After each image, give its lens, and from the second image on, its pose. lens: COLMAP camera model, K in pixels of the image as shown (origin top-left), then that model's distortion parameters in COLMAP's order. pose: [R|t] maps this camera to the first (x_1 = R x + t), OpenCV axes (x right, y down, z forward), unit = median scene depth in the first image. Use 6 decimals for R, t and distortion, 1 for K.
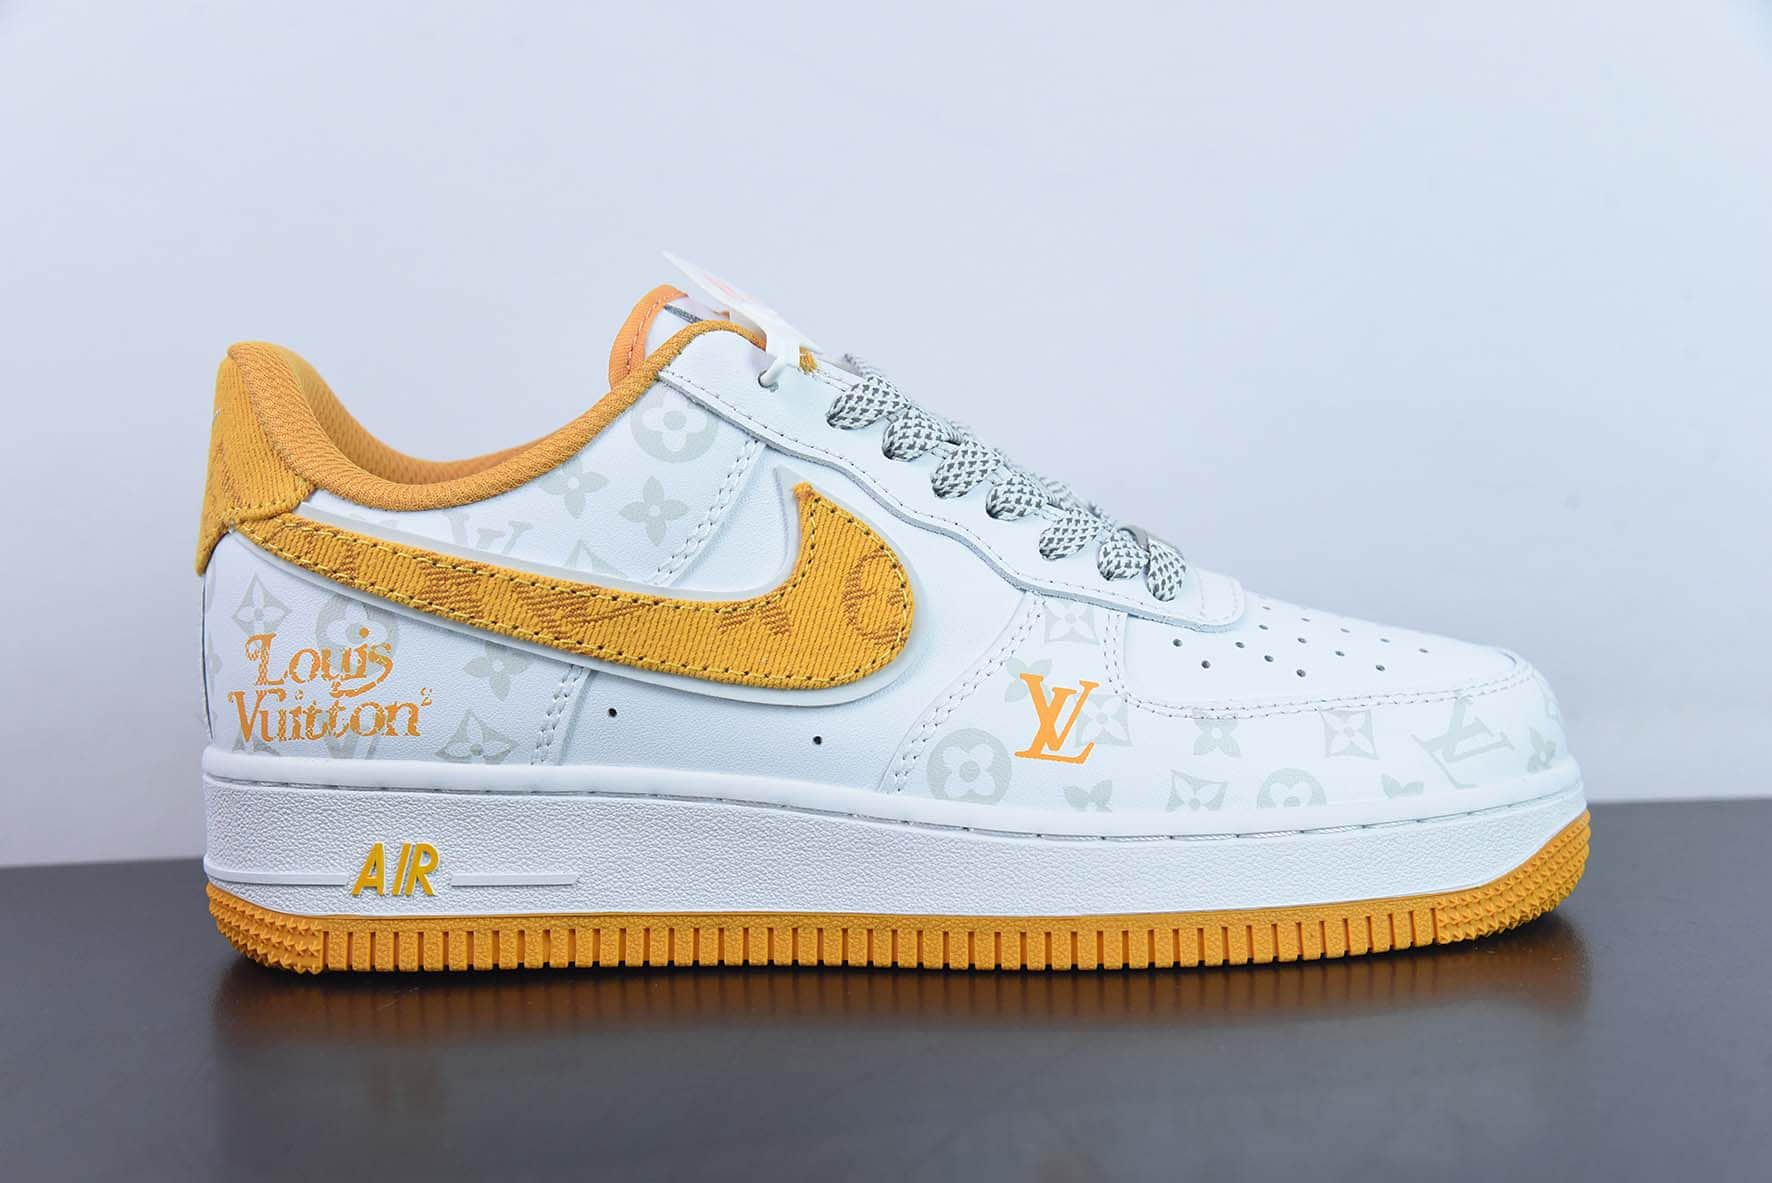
lens RADIAL K [[2302.3, 0, 886.0], [0, 2302.3, 591.5], [0, 0, 1]] dist [-0.002087, 0.018089]
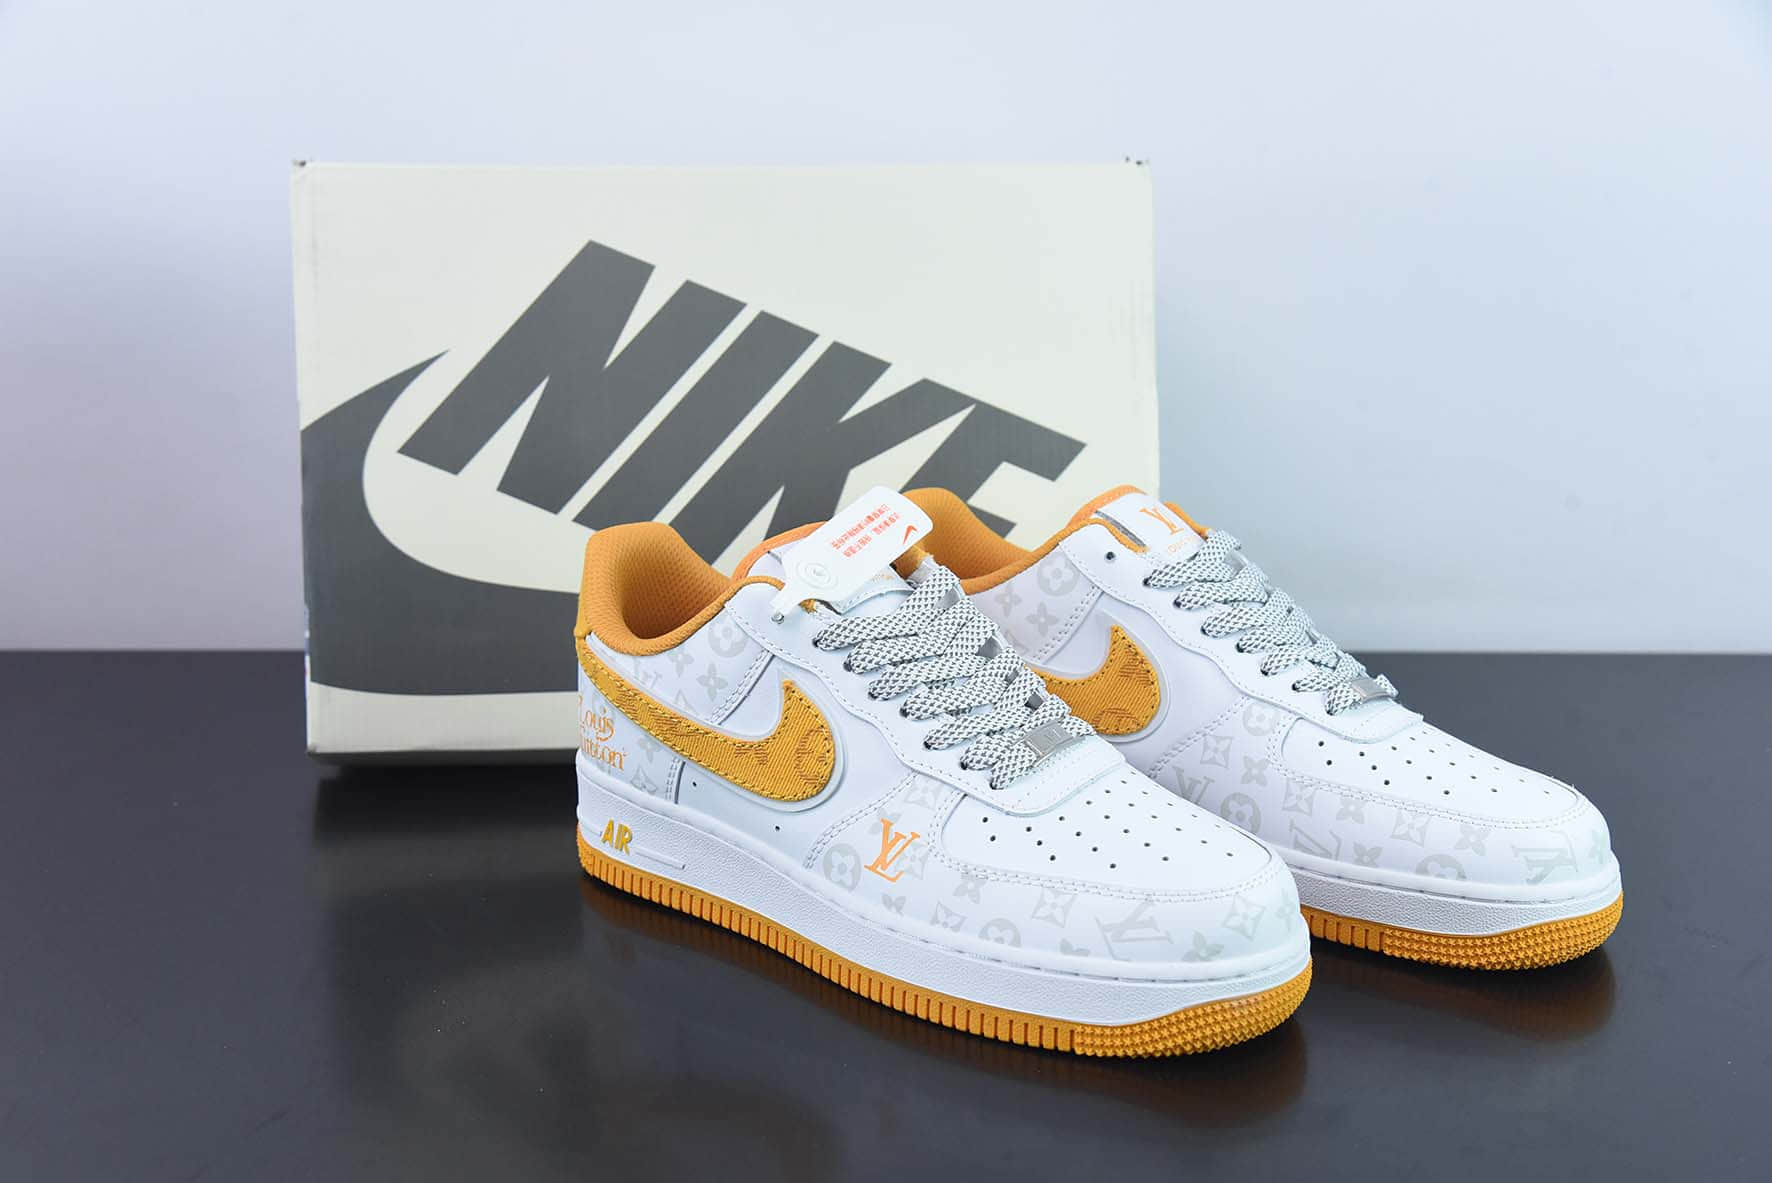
lens RADIAL K [[2387.5, 0, 886.0], [0, 2387.5, 591.5], [0, 0, 1]] dist [0.025114, -0.004464]
pose [[0.720609, 0.195131, -0.665316, 1.174763], [-0.053740, 0.972413, 0.226993, -0.514242], [0.691255, -0.127819, 0.711216, -0.193657]]
